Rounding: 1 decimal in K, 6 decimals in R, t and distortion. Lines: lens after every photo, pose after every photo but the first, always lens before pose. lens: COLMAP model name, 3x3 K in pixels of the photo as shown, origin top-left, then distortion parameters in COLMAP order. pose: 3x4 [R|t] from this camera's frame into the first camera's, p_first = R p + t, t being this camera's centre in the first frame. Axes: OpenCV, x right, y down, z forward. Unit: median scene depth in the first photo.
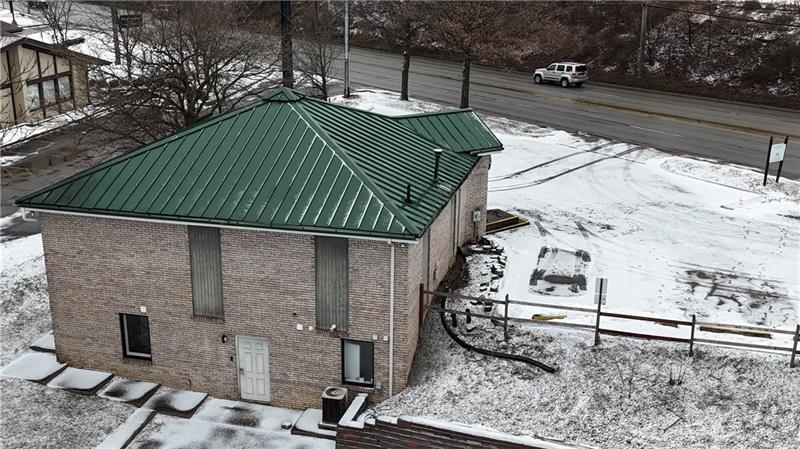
lens RADIAL K [[904.3, 0, 396.7], [0, 904.3, 229.2], [0, 0, 1]] dist [0.062377, 0.000000]
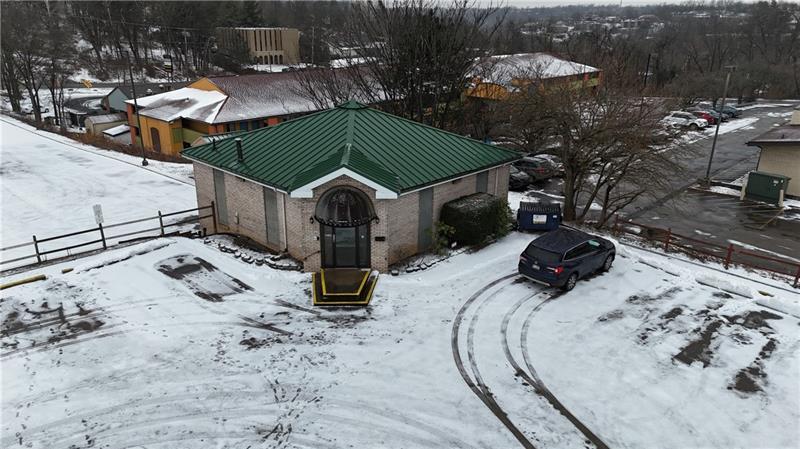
lens RADIAL K [[585.1, 0, 403.4], [0, 585.1, 226.2], [0, 0, 1]] dist [0.079668, -0.072631]
pose [[-0.479133, 0.285506, -0.830011, 0.703488], [-0.293404, 0.839129, 0.458014, -0.456246], [0.827252, 0.462978, -0.318286, 1.502372]]
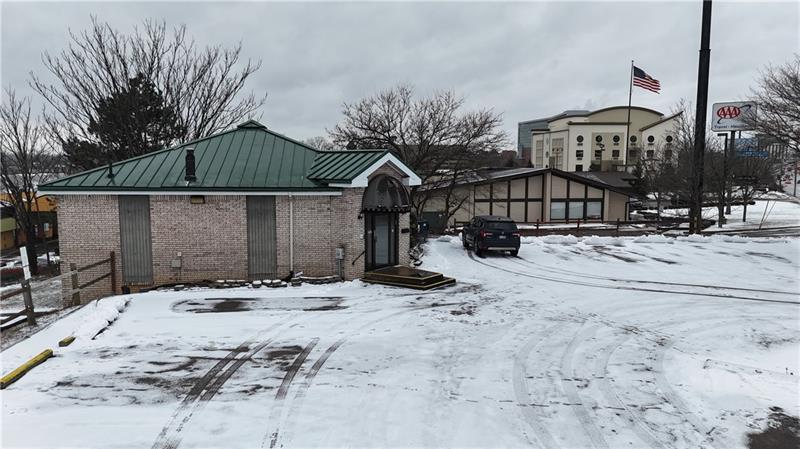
lens RADIAL K [[585.1, 0, 401.4], [0, 585.1, 225.8], [0, 0, 1]] dist [0.079668, -0.072631]
pose [[0.377449, 0.086945, -0.921940, 0.774558], [-0.290114, 0.956566, -0.028564, -0.049844], [0.879412, 0.278249, 0.386279, 0.924648]]
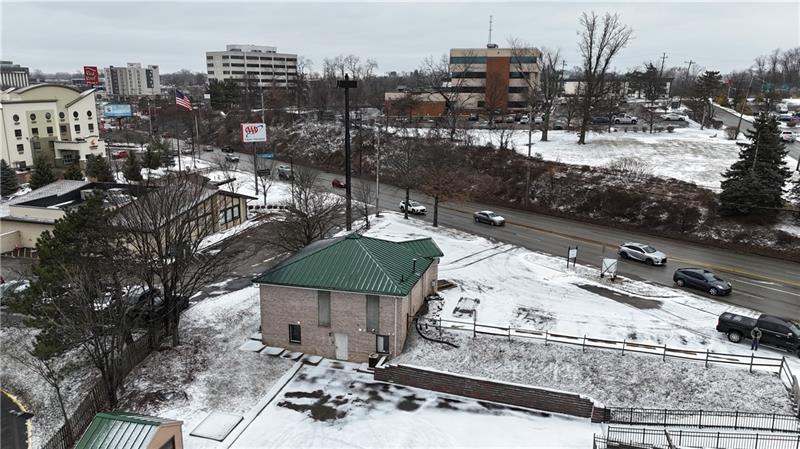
lens RADIAL K [[585.1, 0, 398.3], [0, 585.1, 222.8], [0, 0, 1]] dist [0.079668, -0.072631]
pose [[0.999883, 0.001968, -0.015171, 0.023381], [-0.003305, 0.996061, -0.088614, -0.042695], [0.014937, 0.088654, 0.995951, -0.614012]]
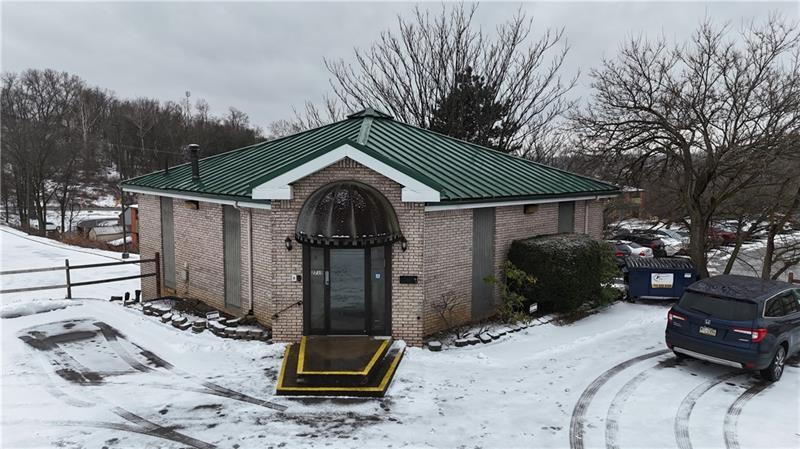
lens RADIAL K [[585.1, 0, 400.2], [0, 585.1, 224.0], [0, 0, 1]] dist [0.079668, -0.072631]
pose [[-0.520337, 0.077576, -0.850430, 0.442922], [-0.280970, 0.924866, 0.256278, -0.219760], [0.806415, 0.372297, -0.459446, 1.414812]]
